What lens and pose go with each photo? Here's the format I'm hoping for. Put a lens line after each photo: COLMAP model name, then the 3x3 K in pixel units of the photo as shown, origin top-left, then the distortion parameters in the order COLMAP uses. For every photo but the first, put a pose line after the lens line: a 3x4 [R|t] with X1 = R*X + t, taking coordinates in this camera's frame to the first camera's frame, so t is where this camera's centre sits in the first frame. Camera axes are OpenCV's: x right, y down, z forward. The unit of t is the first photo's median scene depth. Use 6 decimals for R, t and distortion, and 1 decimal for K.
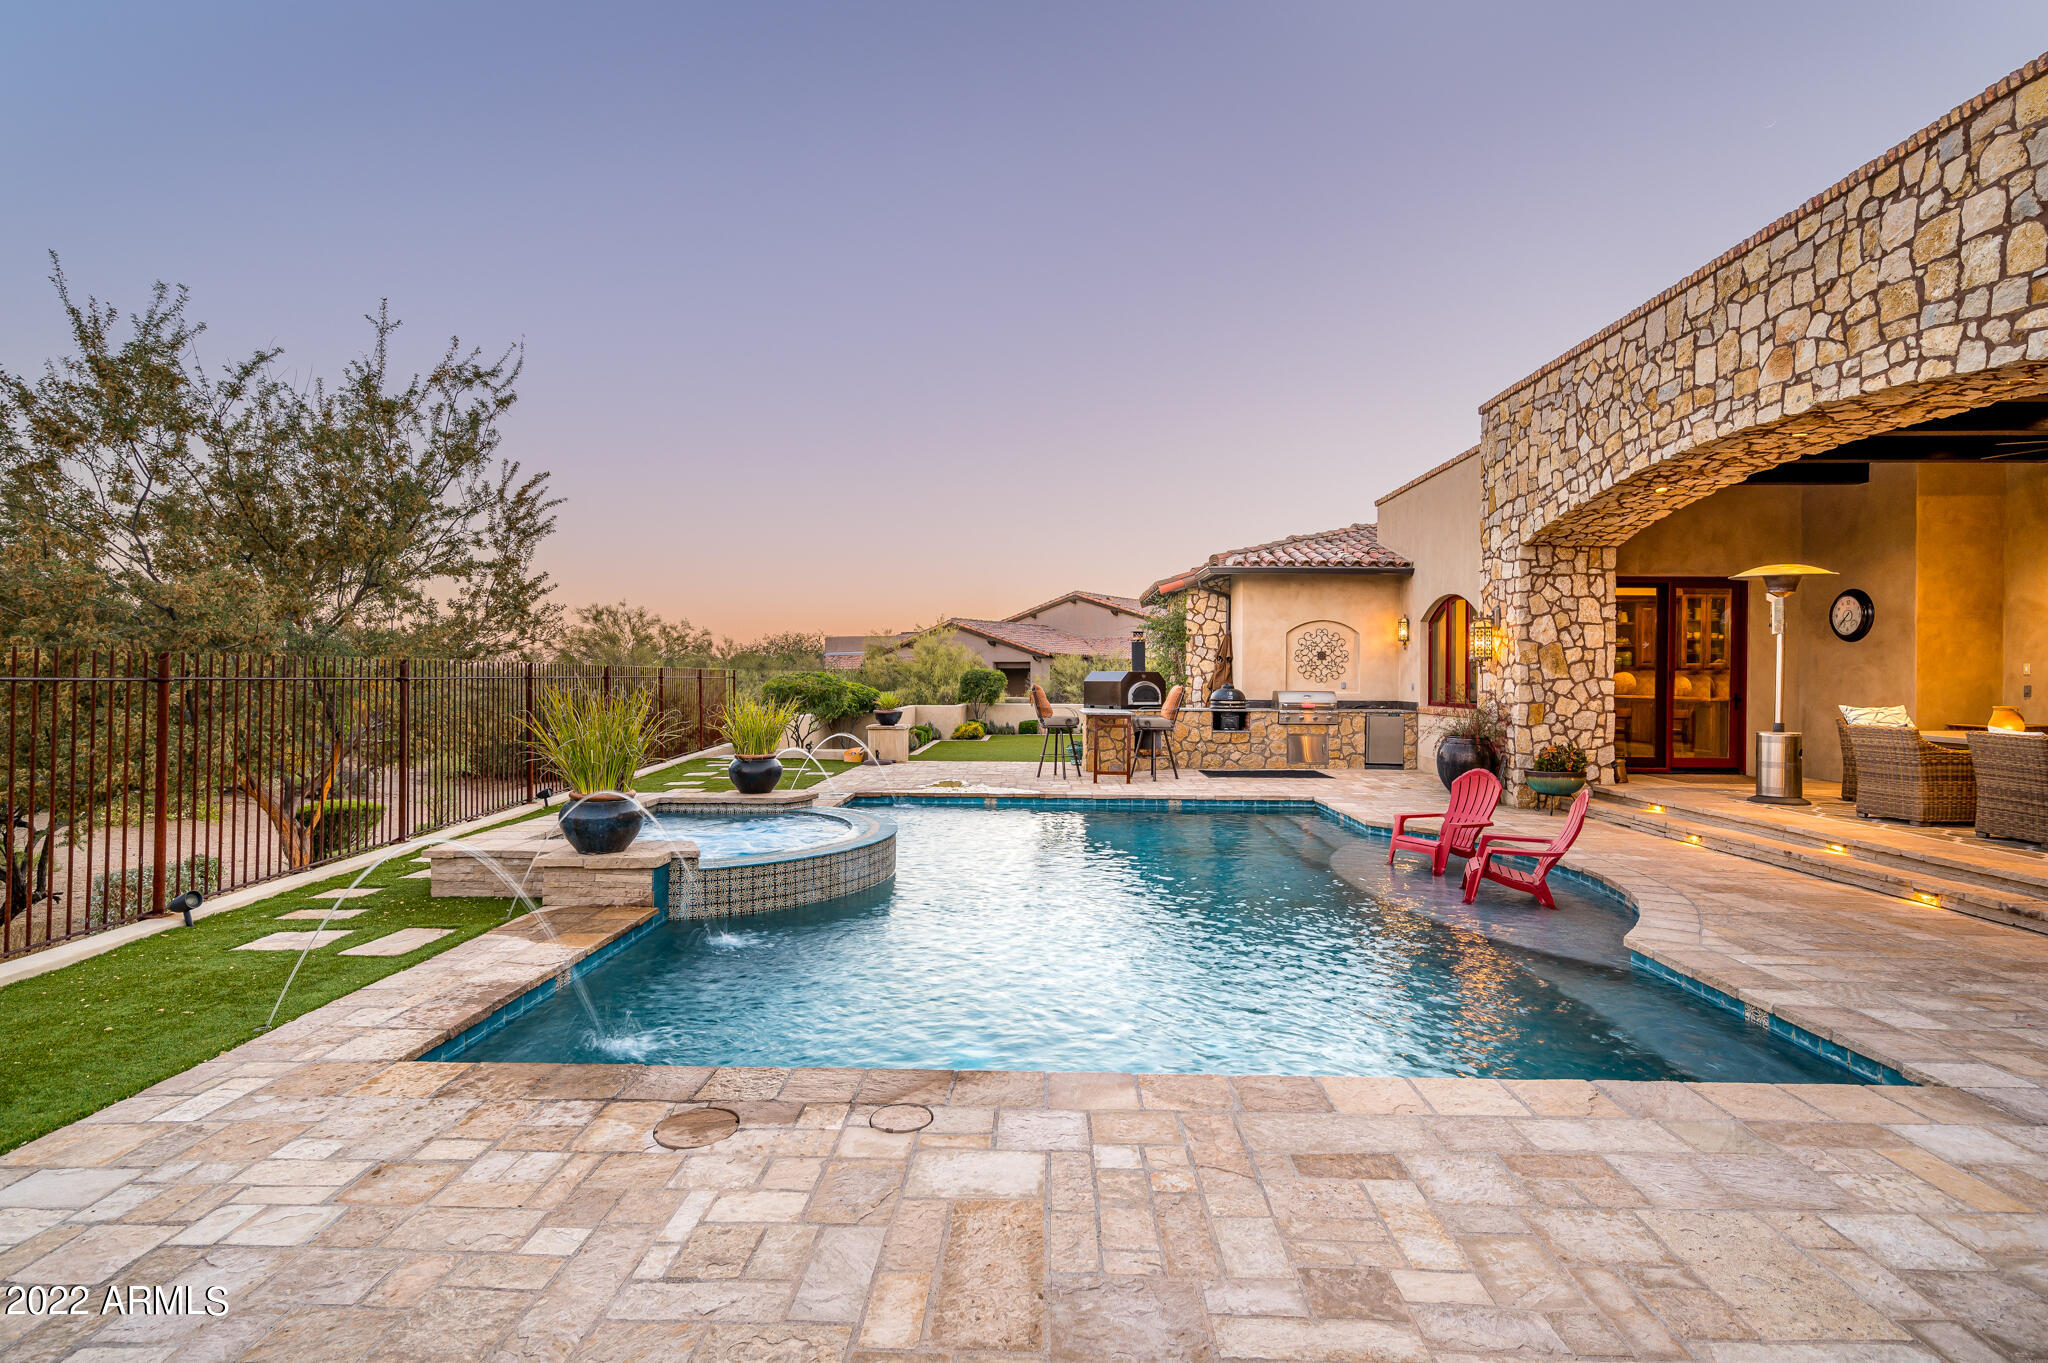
lens RADIAL K [[968.3, 0, 1024.0], [0, 968.3, 681.5], [0, 0, 1]] dist [0.000091, 0.000458]
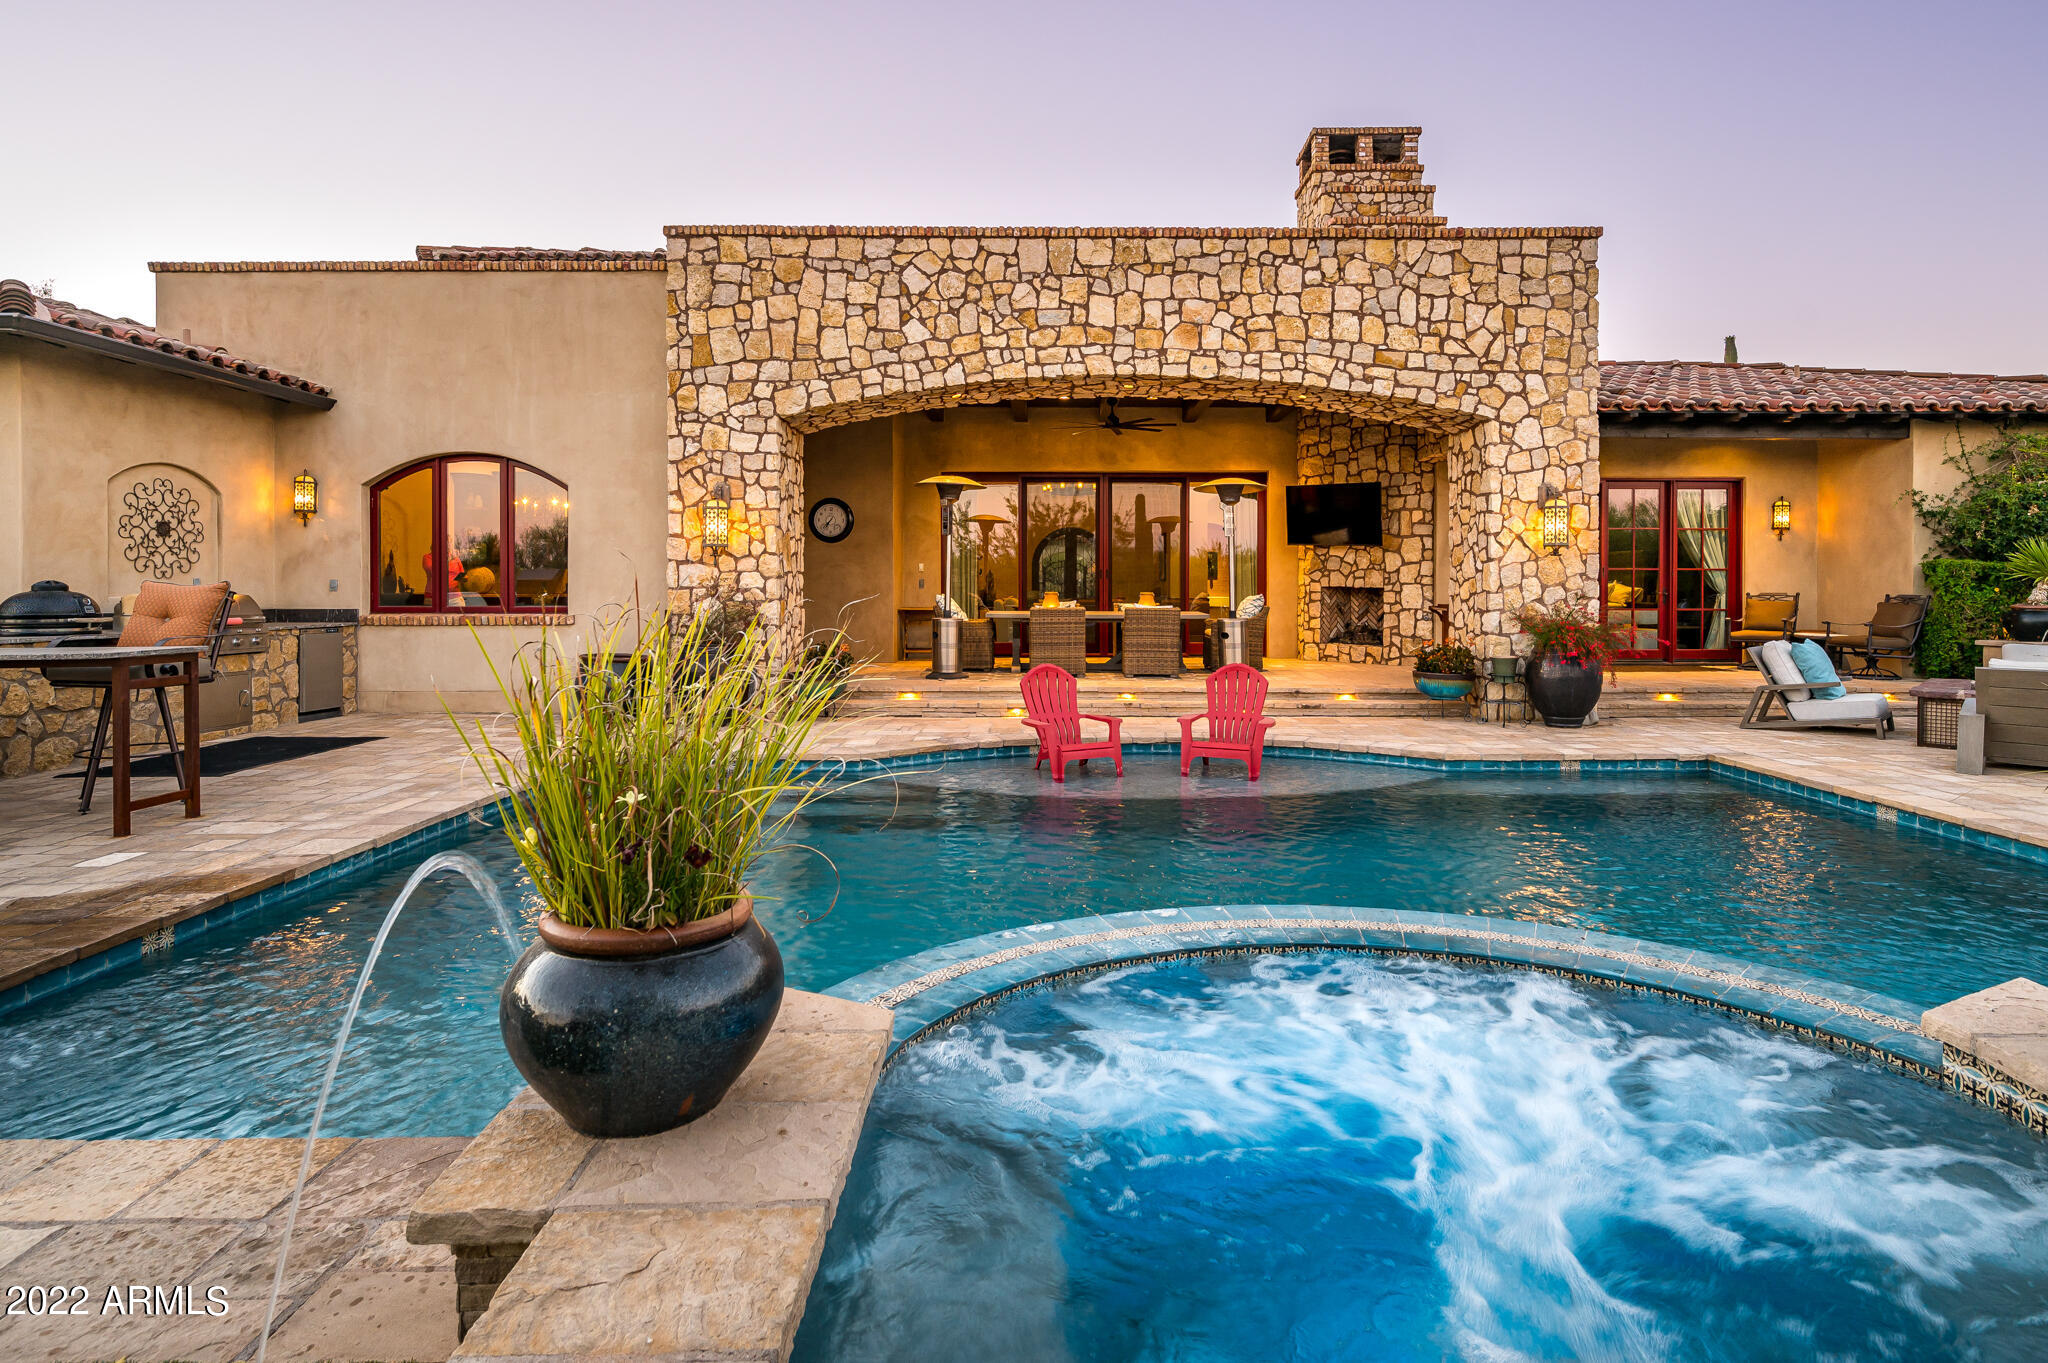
lens RADIAL K [[1036.4, 0, 1032.2], [0, 1036.4, 599.1], [0, 0, 1]] dist [-0.000414, 0.000099]
pose [[-0.019876, -0.016726, 0.999663, -0.545656], [0.004525, 0.999848, 0.016819, 0.009506], [-0.999792, 0.004858, -0.019797, 1.034407]]
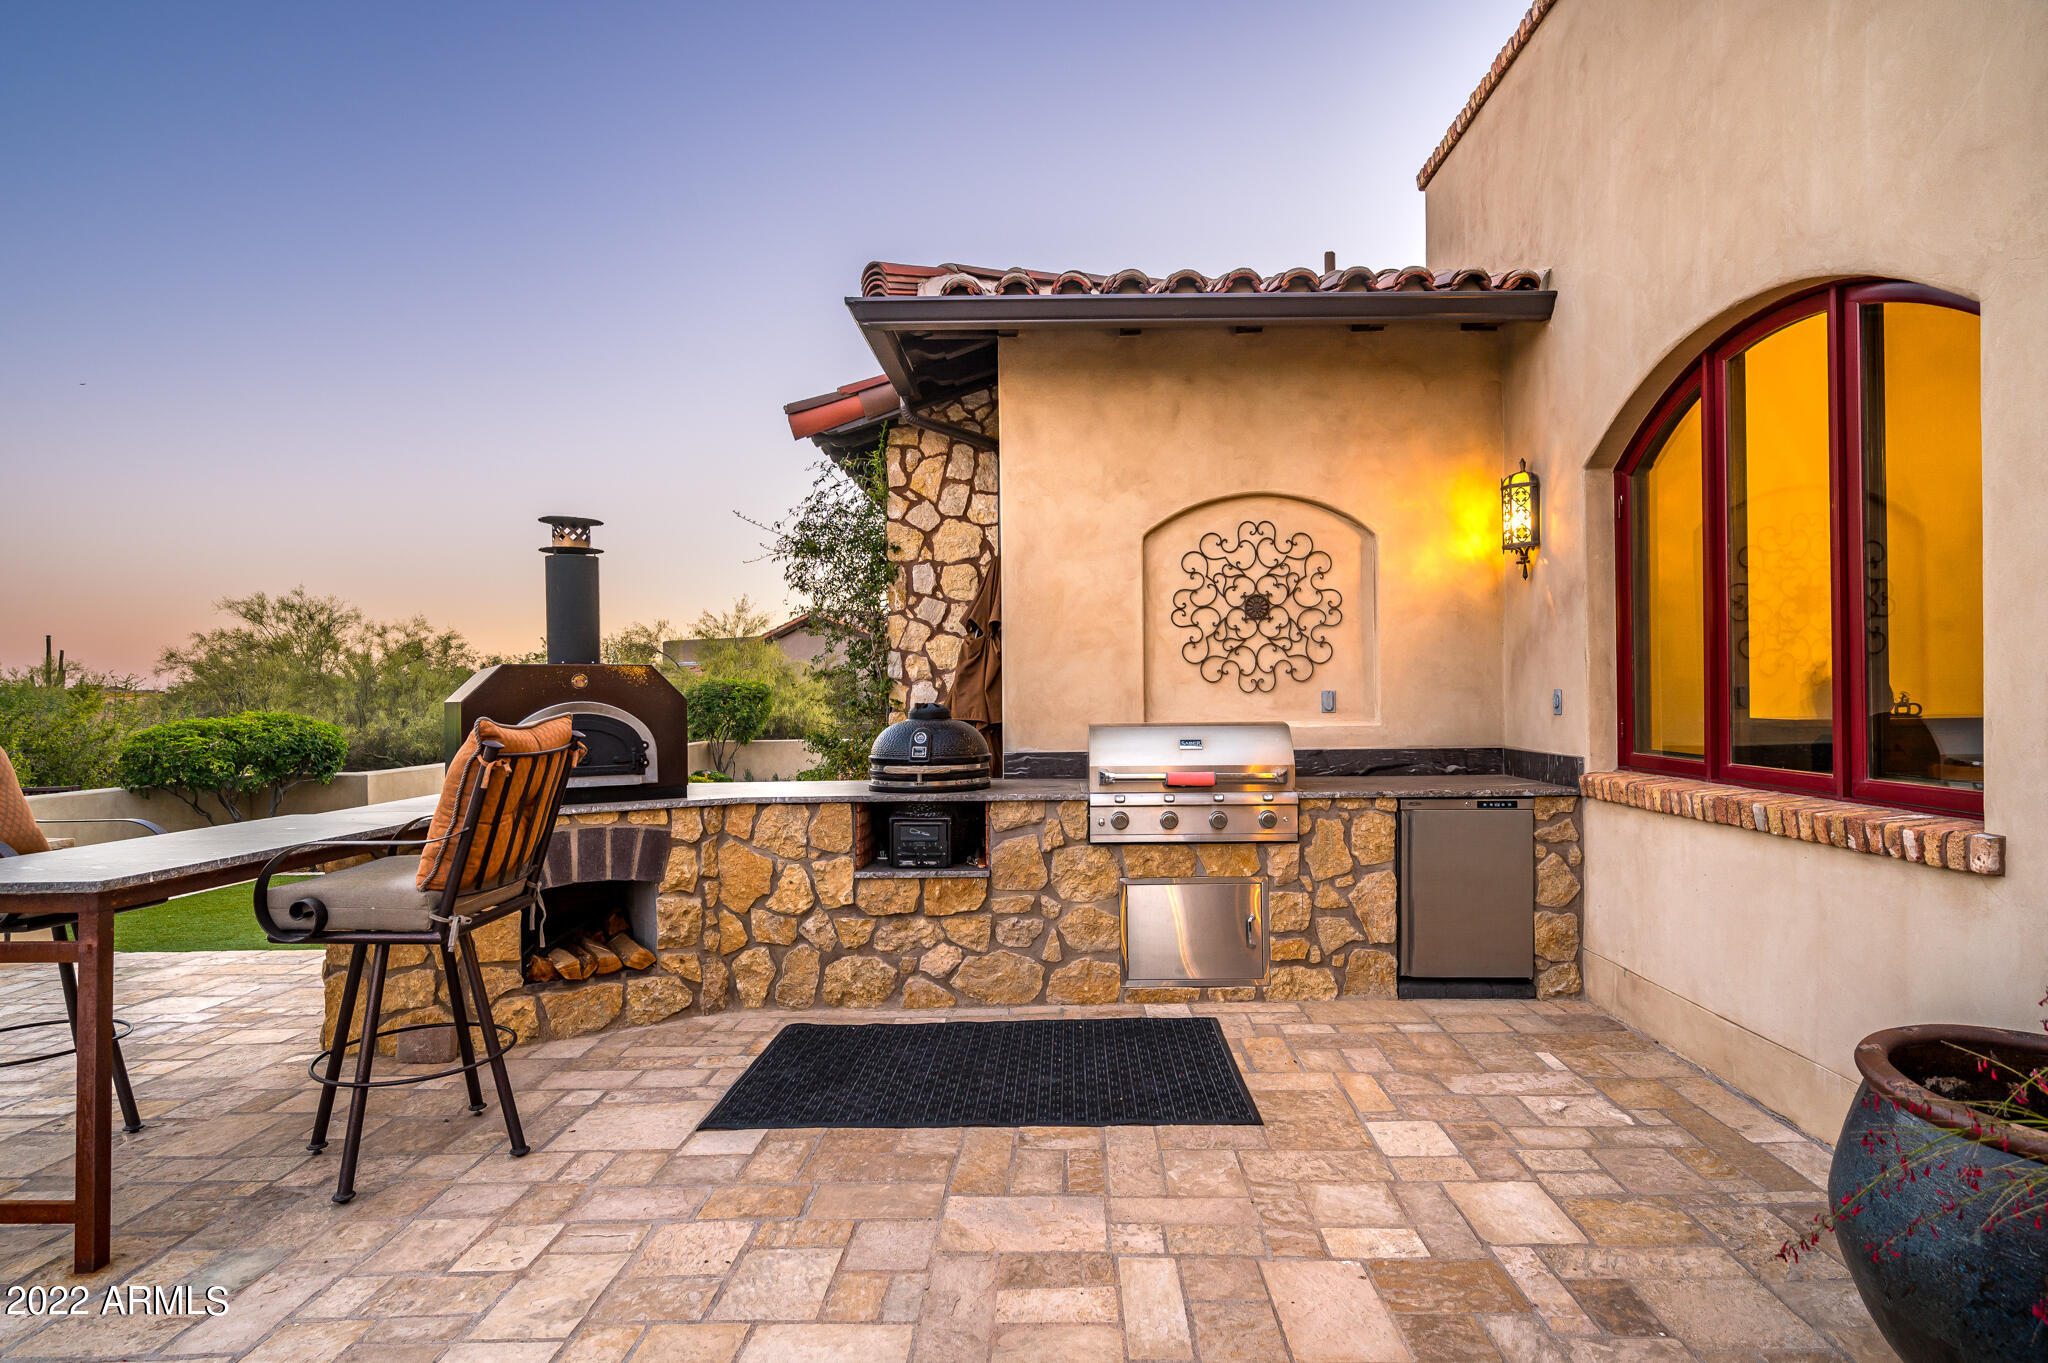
lens RADIAL K [[1126.8, 0, 1051.0], [0, 1126.8, 691.1], [0, 0, 1]] dist [0.001982, 0.000402]
pose [[0.999541, -0.017365, 0.024841, 0.452657], [0.017500, 0.999833, -0.005236, 0.002344], [-0.024746, 0.005668, 0.999678, 1.248259]]
